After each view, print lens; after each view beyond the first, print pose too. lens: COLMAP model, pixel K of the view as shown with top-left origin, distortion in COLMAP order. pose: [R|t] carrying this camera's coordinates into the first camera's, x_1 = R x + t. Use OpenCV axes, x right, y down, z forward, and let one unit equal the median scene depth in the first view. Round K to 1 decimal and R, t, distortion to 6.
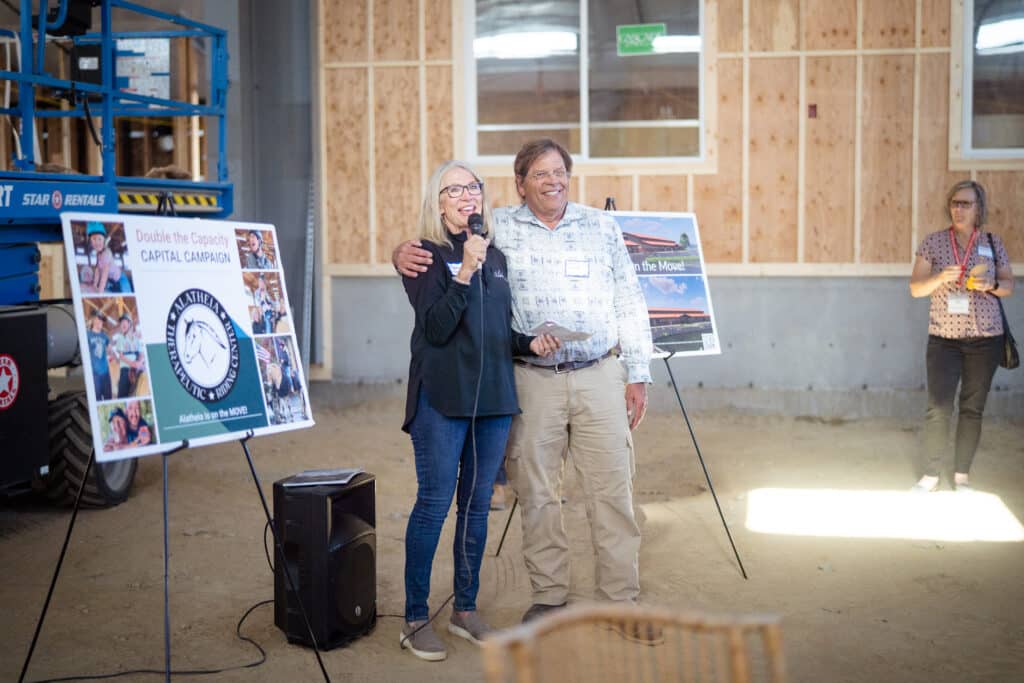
lens RADIAL K [[1461.6, 0, 519.7], [0, 1461.6, 345.1], [0, 0, 1]] dist [-0.005719, 0.000000]
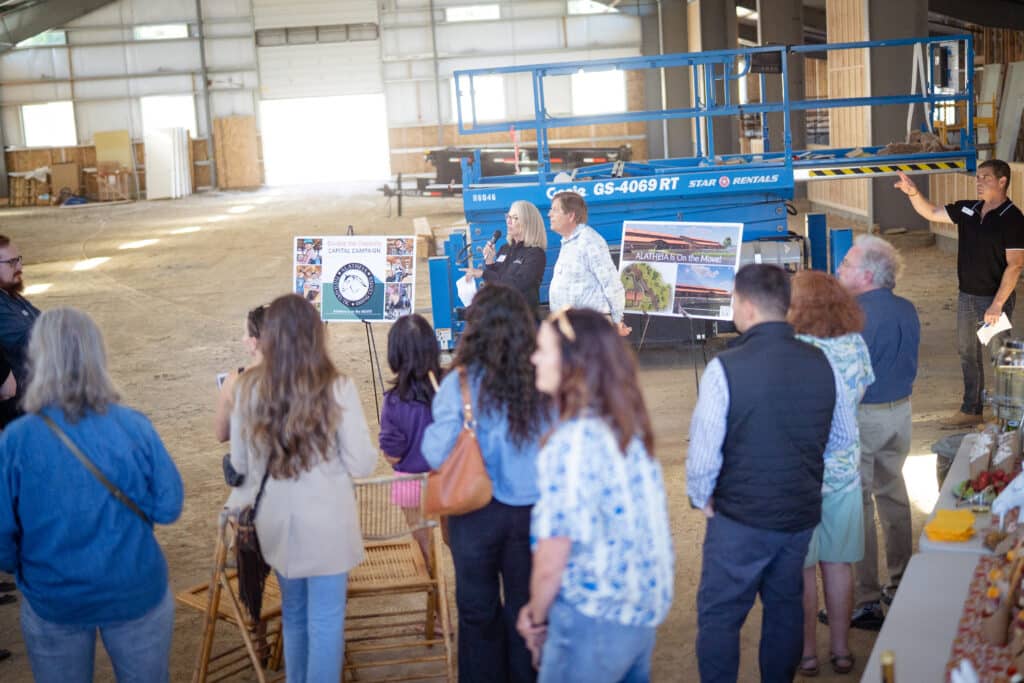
lens RADIAL K [[1461.6, 0, 506.5], [0, 1461.6, 341.4], [0, 0, 1]] dist [-0.005719, 0.000000]
pose [[0.177767, 0.147969, -0.972884, 2.096915], [-0.019809, 0.988968, 0.146796, -0.253360], [0.983873, -0.006823, 0.178737, 0.696821]]
